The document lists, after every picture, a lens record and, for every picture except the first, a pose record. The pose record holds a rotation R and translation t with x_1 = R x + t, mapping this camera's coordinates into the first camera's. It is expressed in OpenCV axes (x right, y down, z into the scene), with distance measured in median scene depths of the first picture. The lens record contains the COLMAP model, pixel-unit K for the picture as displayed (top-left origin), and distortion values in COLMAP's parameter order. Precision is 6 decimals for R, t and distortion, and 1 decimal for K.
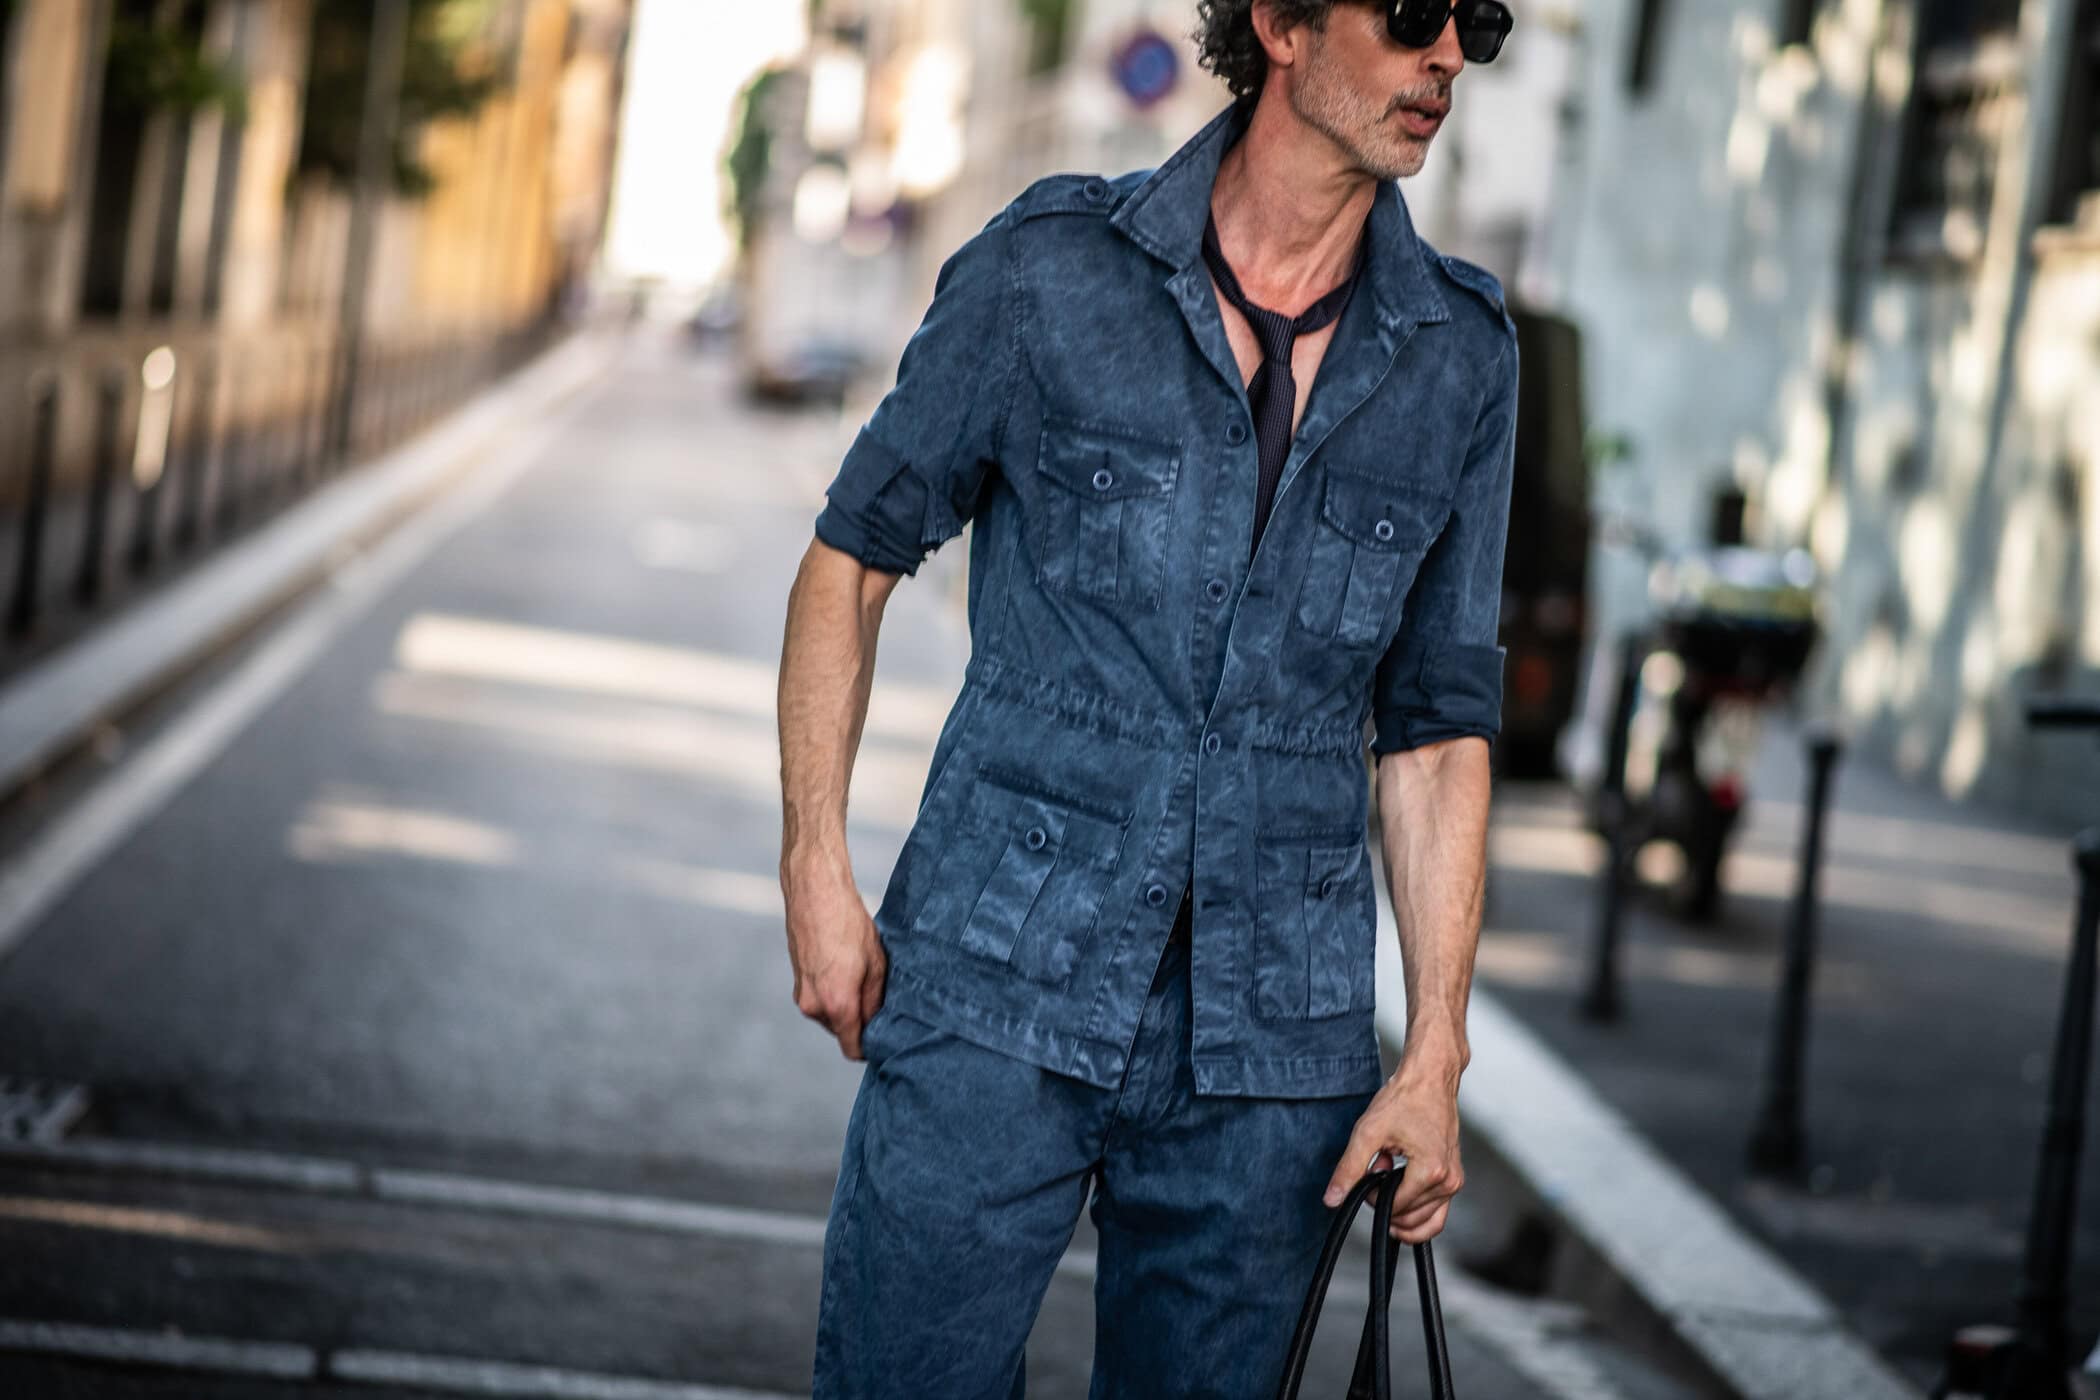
lens RADIAL K [[5306.1, 0, 1053.9], [0, 5306.1, 697.1], [0, 0, 1]] dist [0.074320, 0.000000]
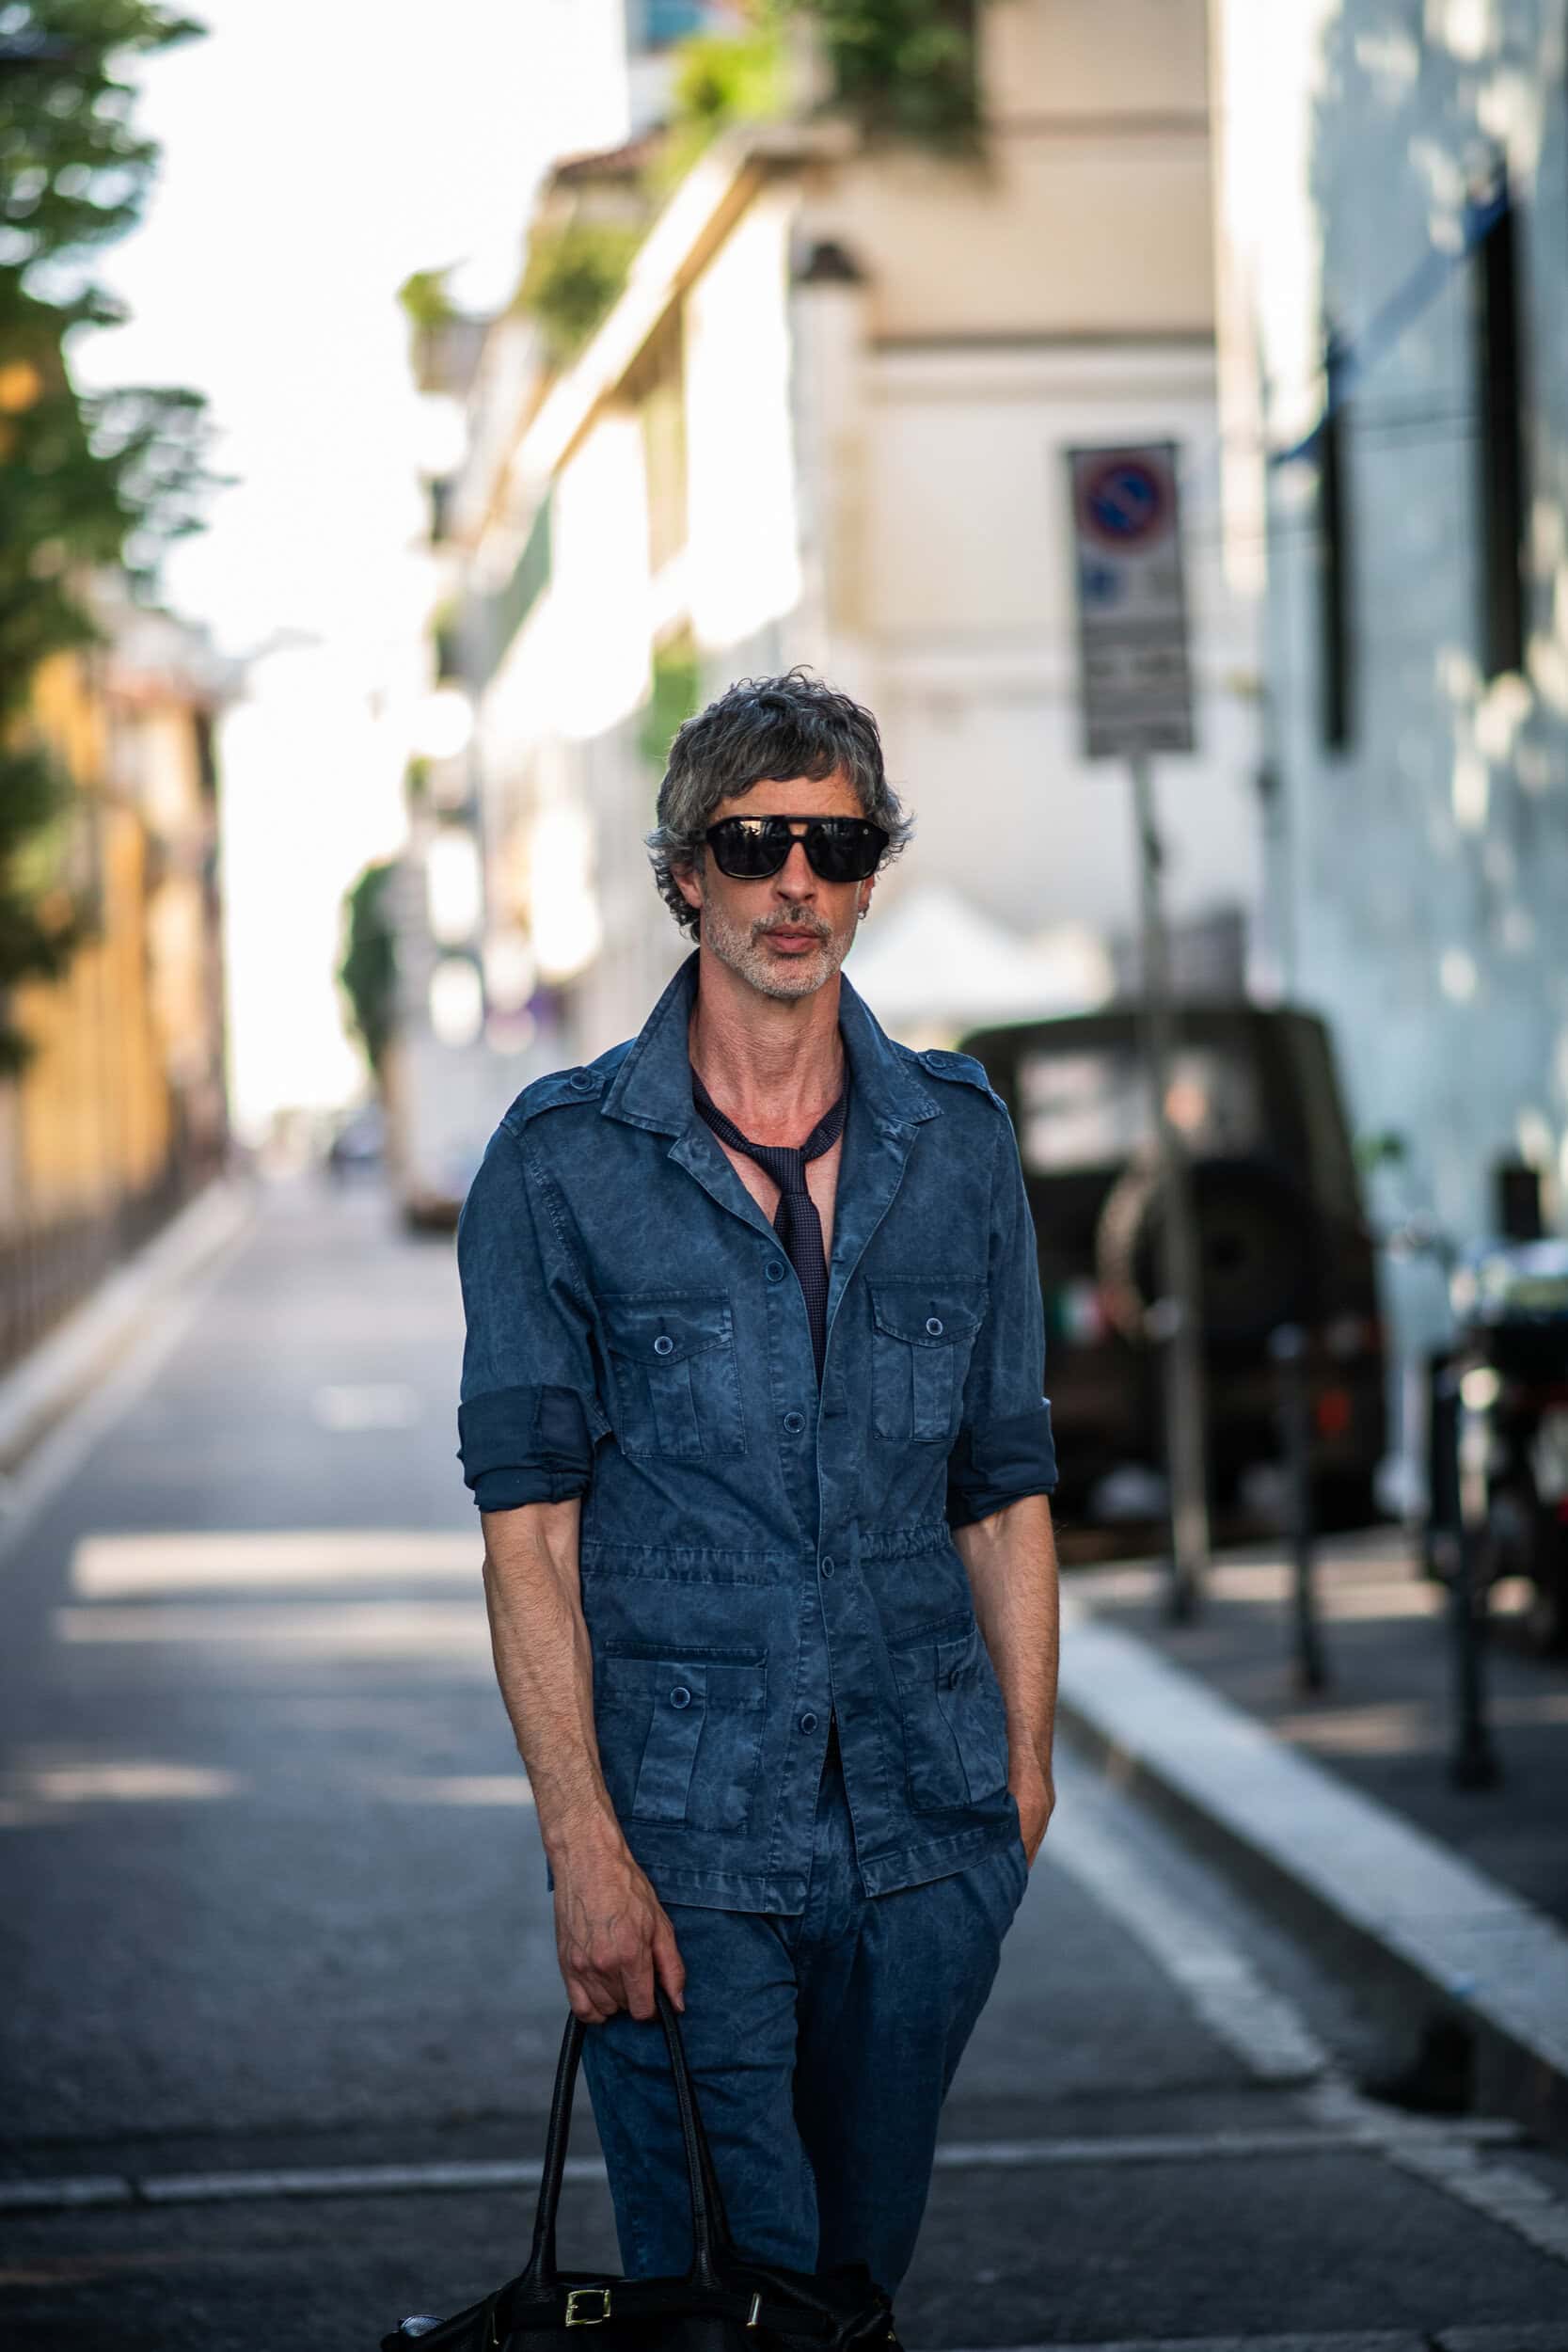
lens RADIAL K [[5942.3, 0, 784.3], [0, 5942.3, 1165.4], [0, 0, 1]] dist [0.074320, 0.000000]
pose [[0.970080, -0.242784, -0.000462, 0.041456], [0.242156, 0.967705, -0.070056, 0.012295], [0.017455, 0.067848, 0.997543, -0.162549]]
